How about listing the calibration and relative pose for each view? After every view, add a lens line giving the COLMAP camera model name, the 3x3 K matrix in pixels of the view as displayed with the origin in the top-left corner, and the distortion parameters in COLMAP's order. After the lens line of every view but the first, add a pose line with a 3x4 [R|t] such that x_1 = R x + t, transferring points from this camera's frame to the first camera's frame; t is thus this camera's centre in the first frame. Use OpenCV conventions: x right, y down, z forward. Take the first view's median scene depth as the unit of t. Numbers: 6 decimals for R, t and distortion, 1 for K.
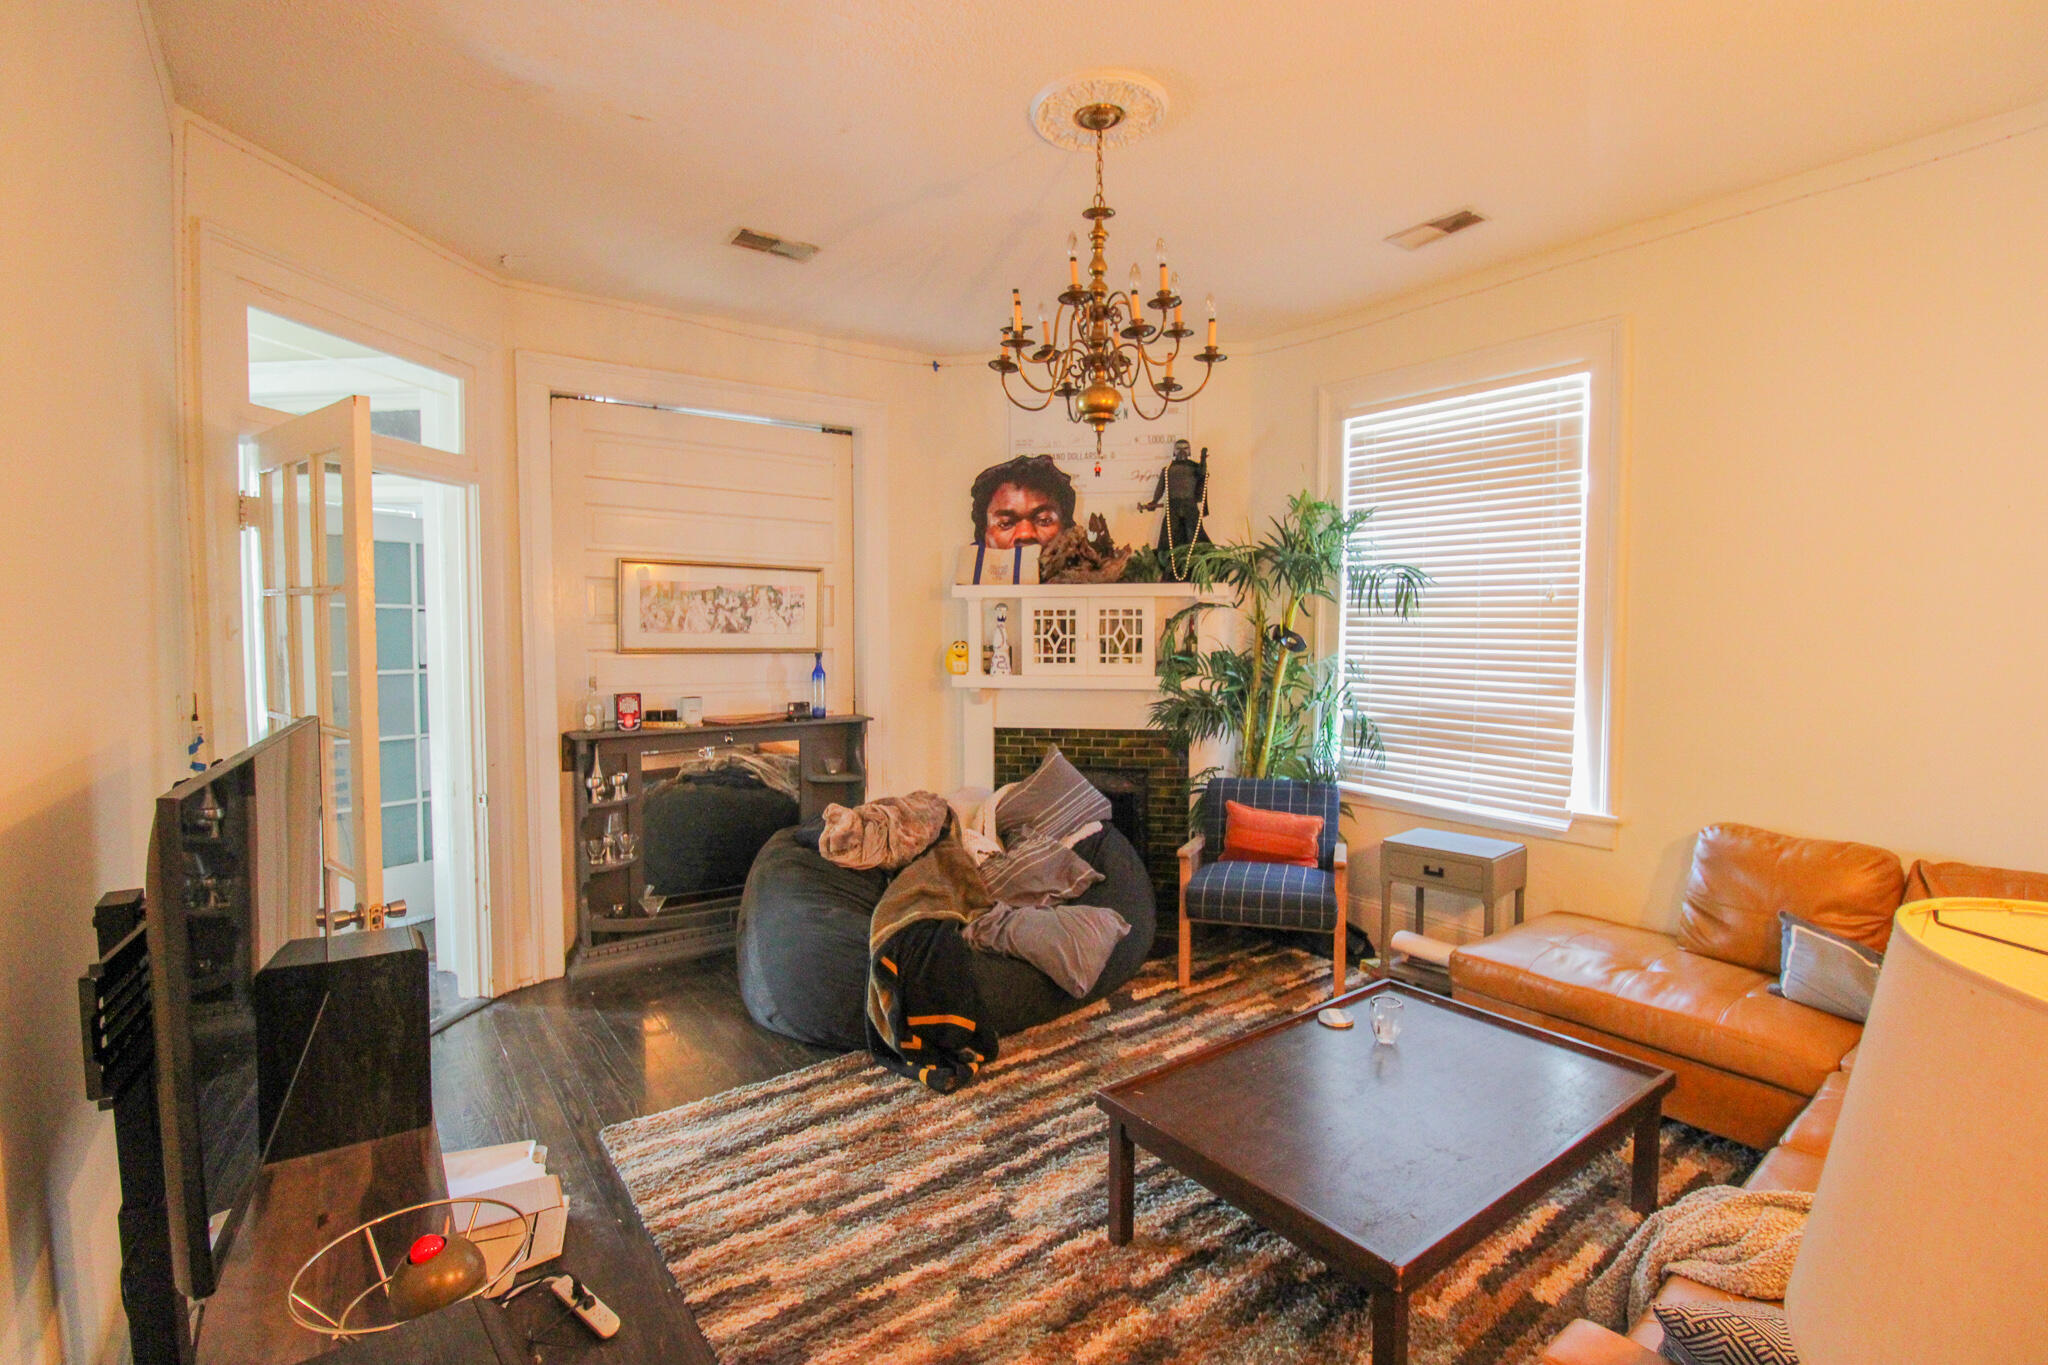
lens RADIAL K [[956.3, 0, 1072.1], [0, 956.3, 684.5], [0, 0, 1]] dist [-0.010031, -0.001618]
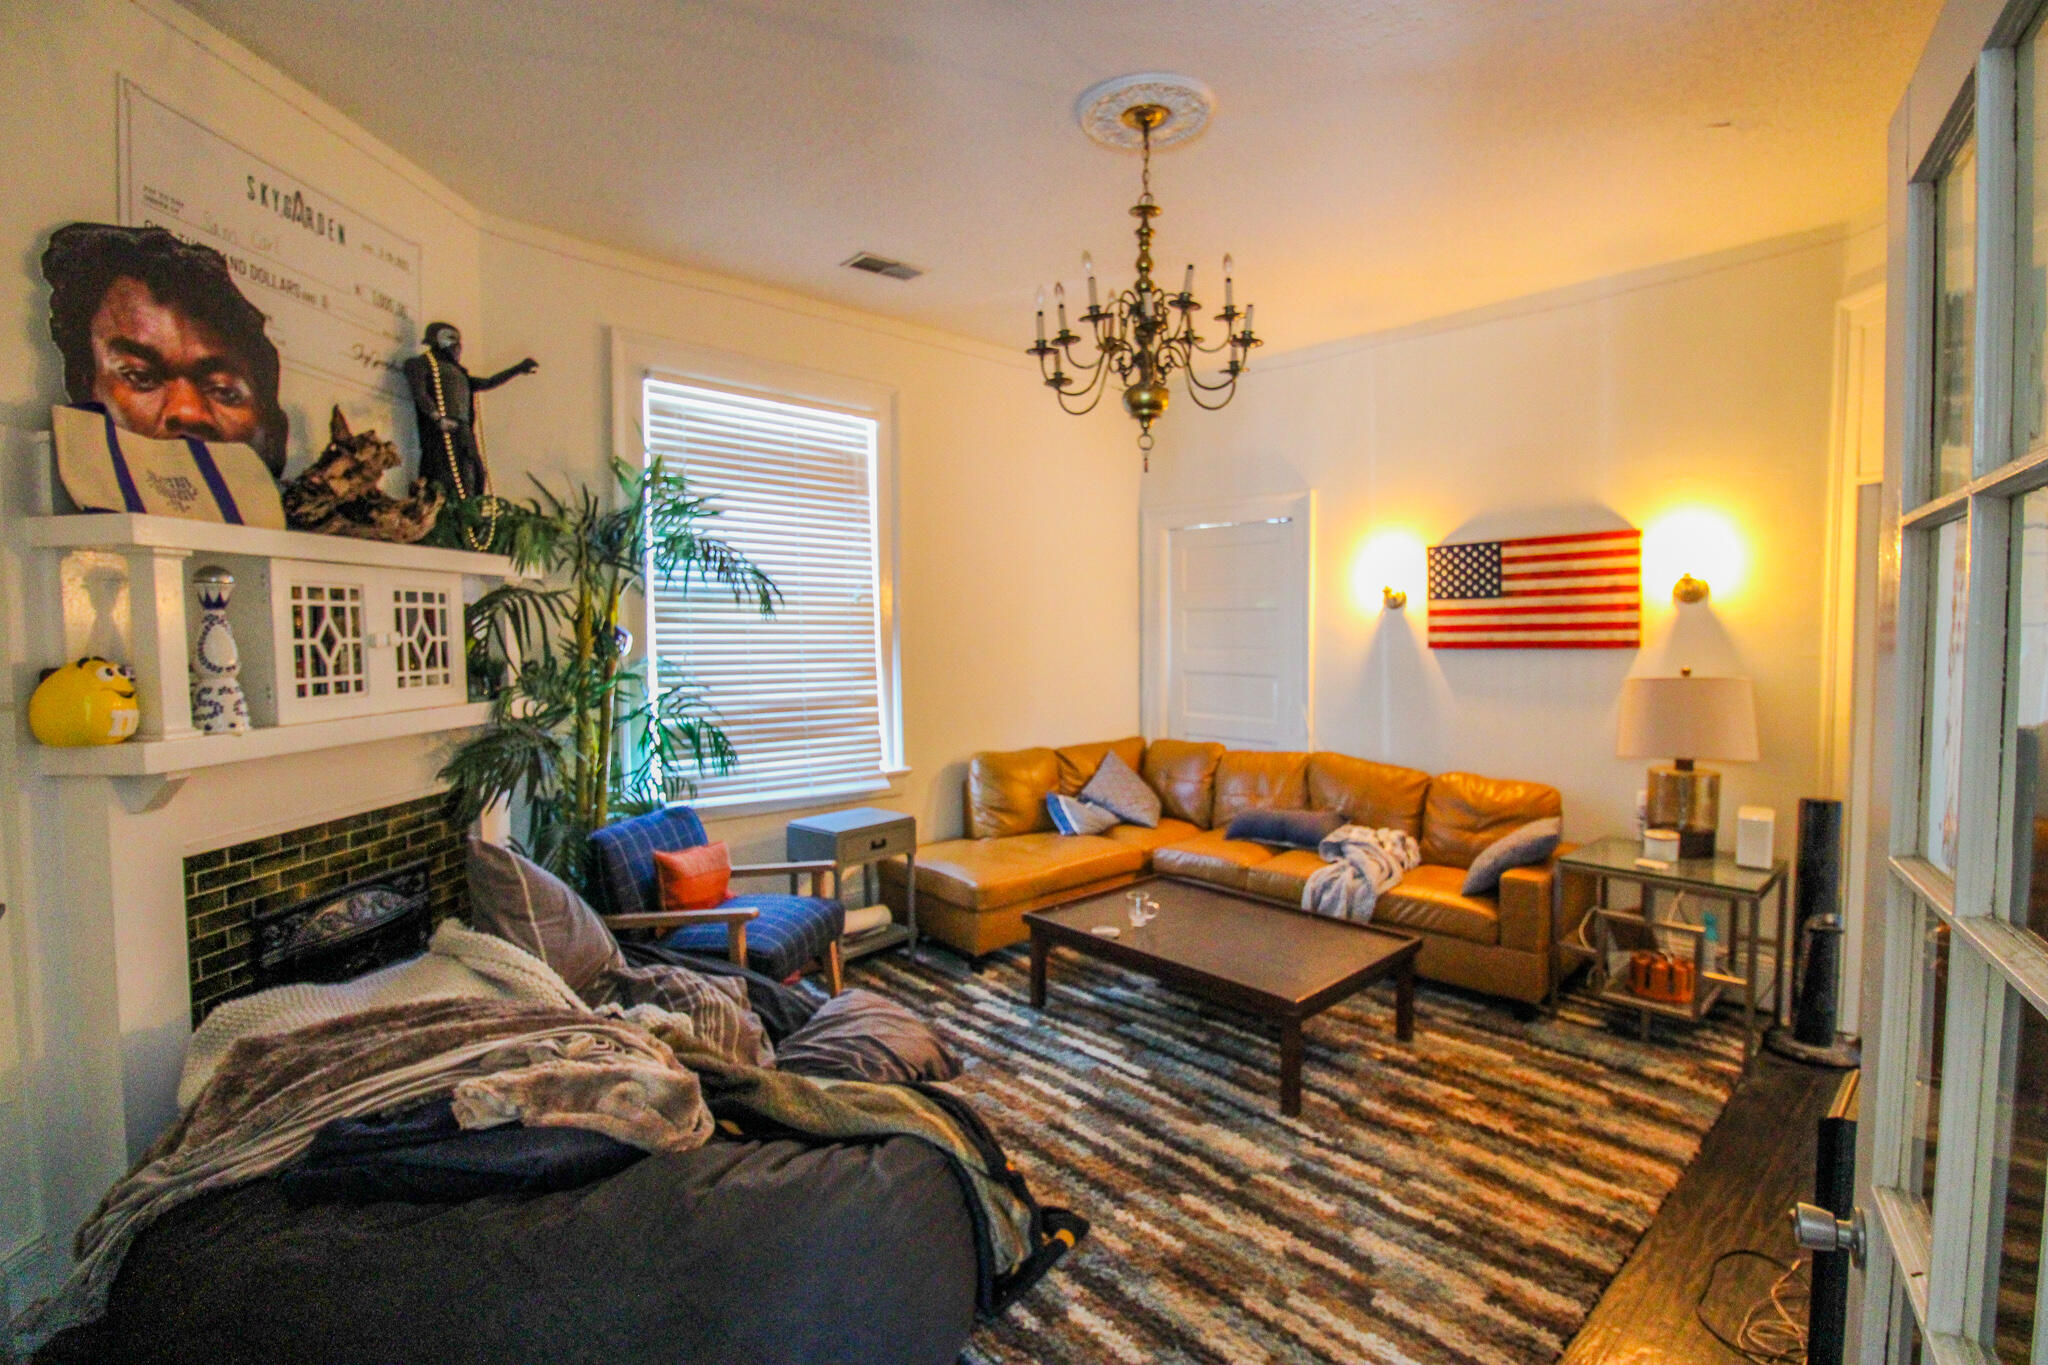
lens RADIAL K [[956.3, 0, 1026.8], [0, 956.3, 676.3], [0, 0, 1]] dist [-0.010031, -0.001618]
pose [[-0.089987, -0.051302, 0.994621, -0.598705], [0.058880, 0.996652, 0.056734, -0.042399], [-0.994201, 0.063669, -0.086665, 0.749607]]
